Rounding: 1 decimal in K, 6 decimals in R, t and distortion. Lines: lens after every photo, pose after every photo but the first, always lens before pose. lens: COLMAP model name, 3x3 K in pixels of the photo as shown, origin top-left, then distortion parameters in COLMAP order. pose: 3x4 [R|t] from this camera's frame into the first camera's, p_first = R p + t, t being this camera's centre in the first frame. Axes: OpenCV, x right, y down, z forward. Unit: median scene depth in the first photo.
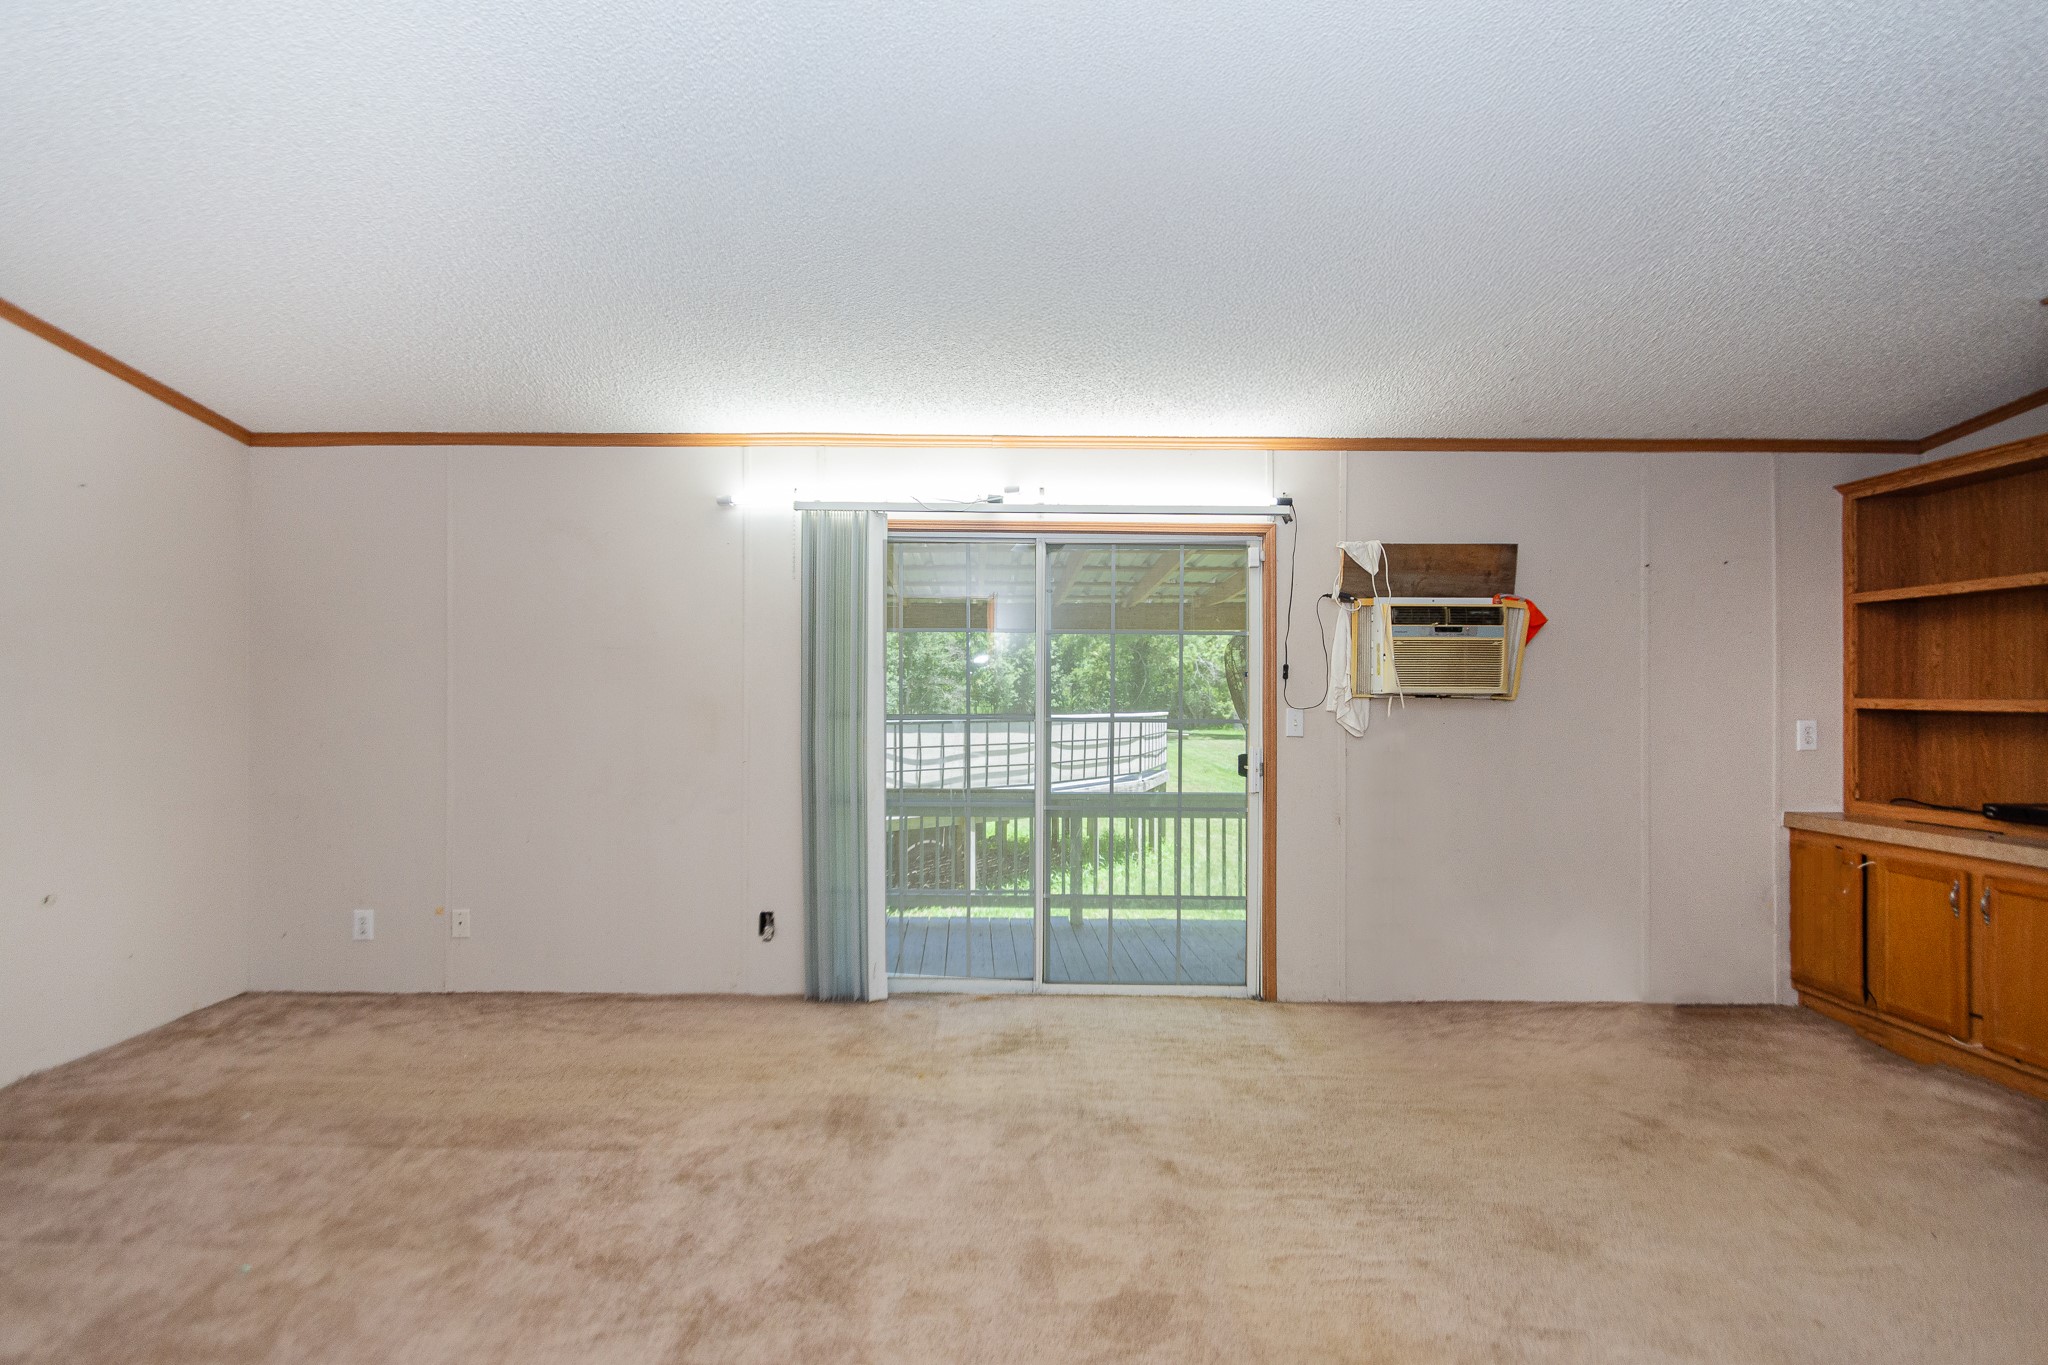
lens RADIAL K [[969.5, 0, 1018.8], [0, 969.5, 692.0], [0, 0, 1]] dist [-0.002504, -0.001560]
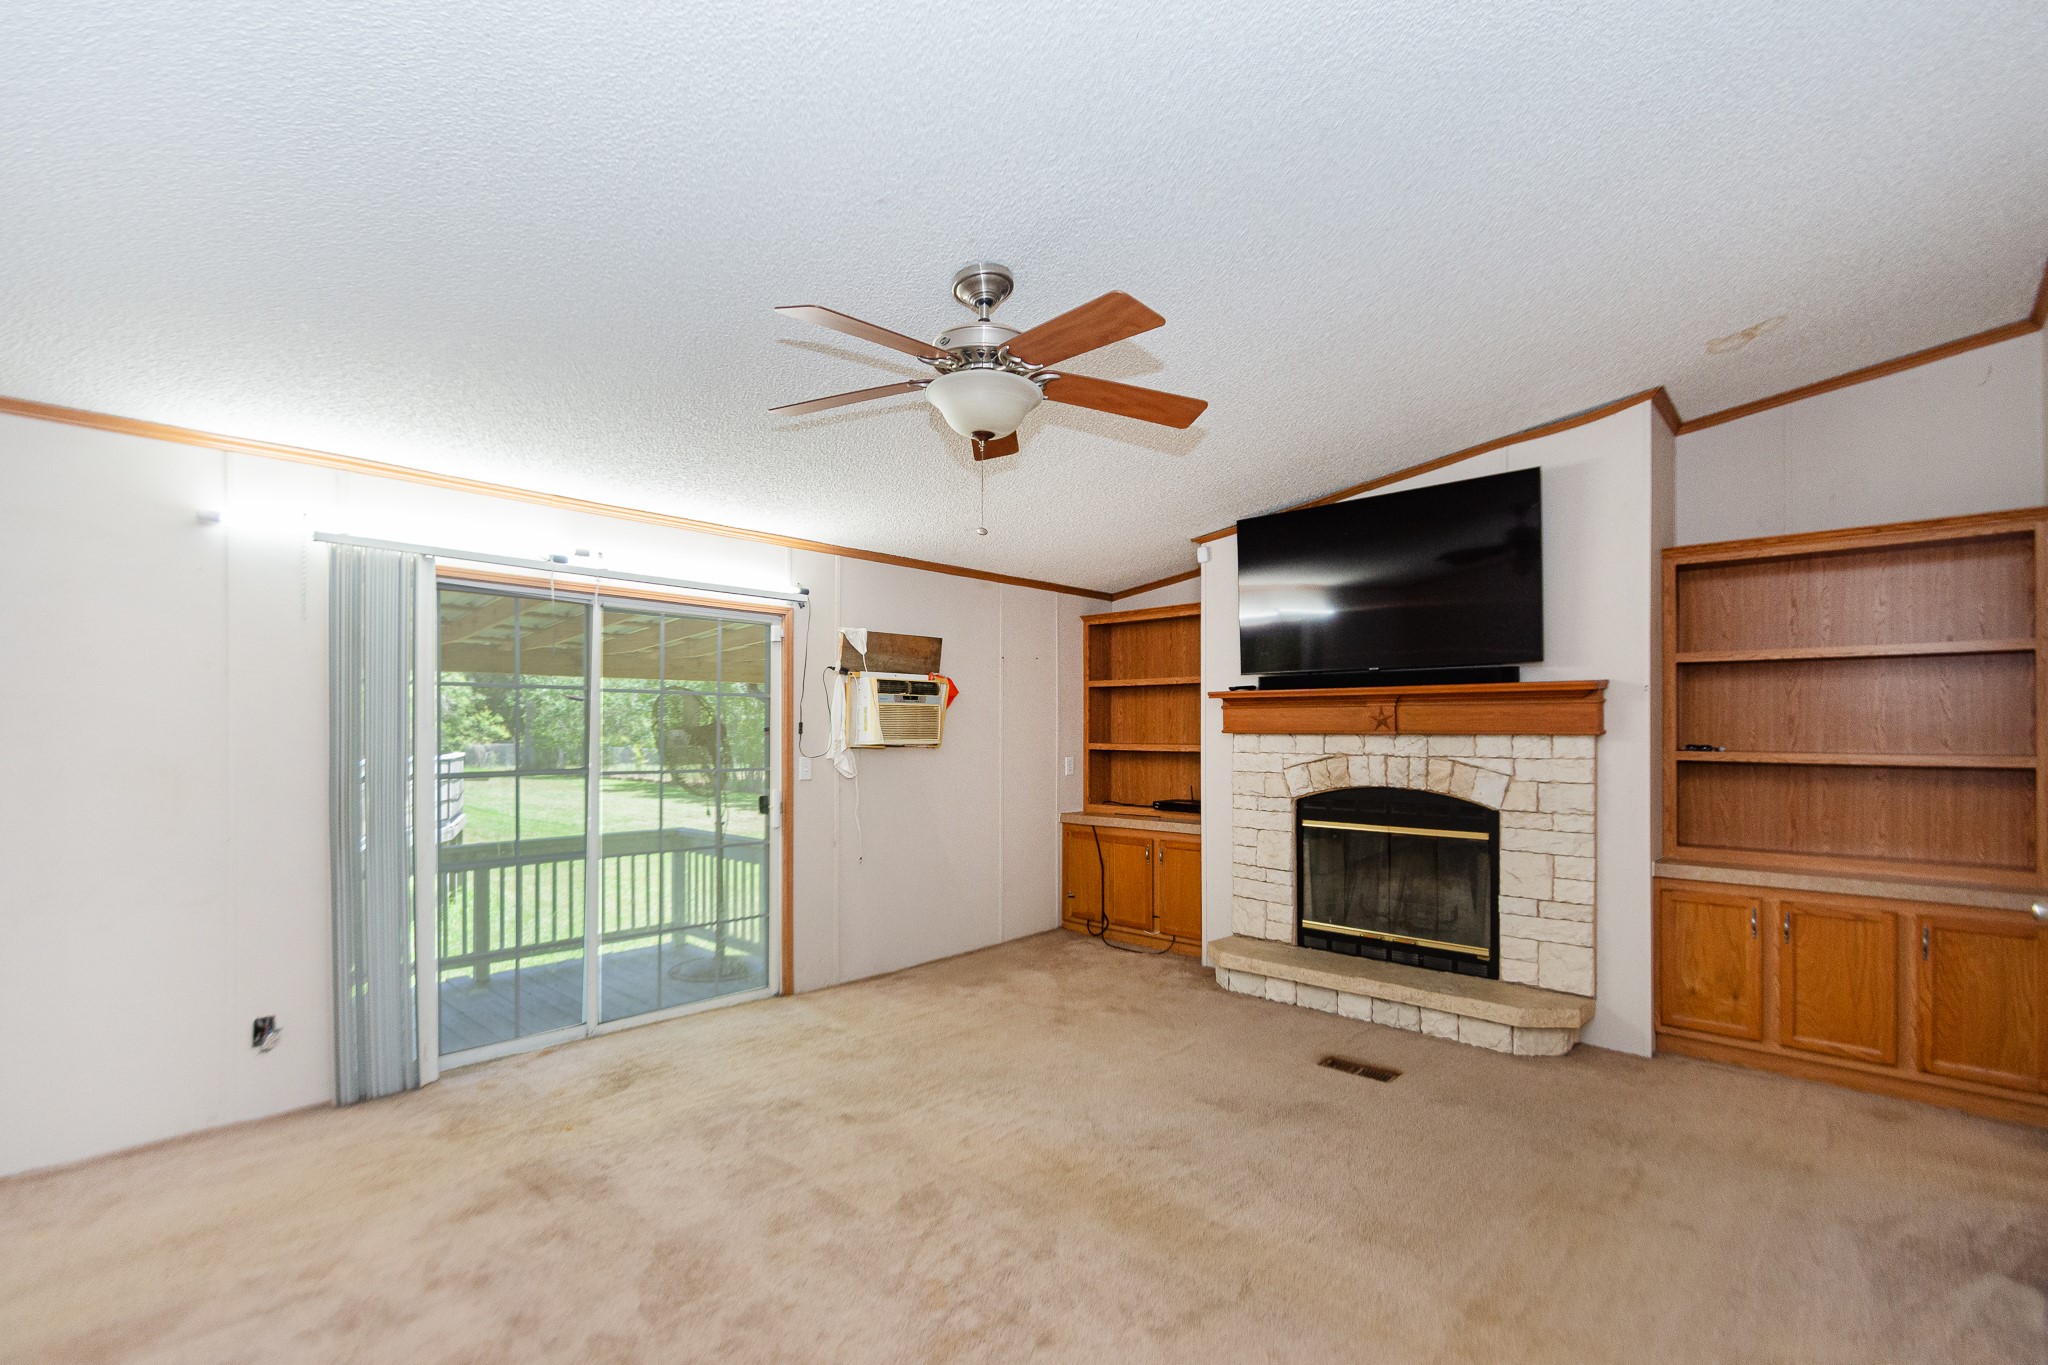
lens RADIAL K [[909.0, 0, 1019.6], [0, 909.0, 727.9], [0, 0, 1]] dist [-0.001860, -0.000434]
pose [[0.689380, -0.000878, 0.724399, -0.380795], [-0.002586, 0.999990, 0.003672, -0.026373], [-0.724395, -0.004405, 0.689371, -0.006302]]
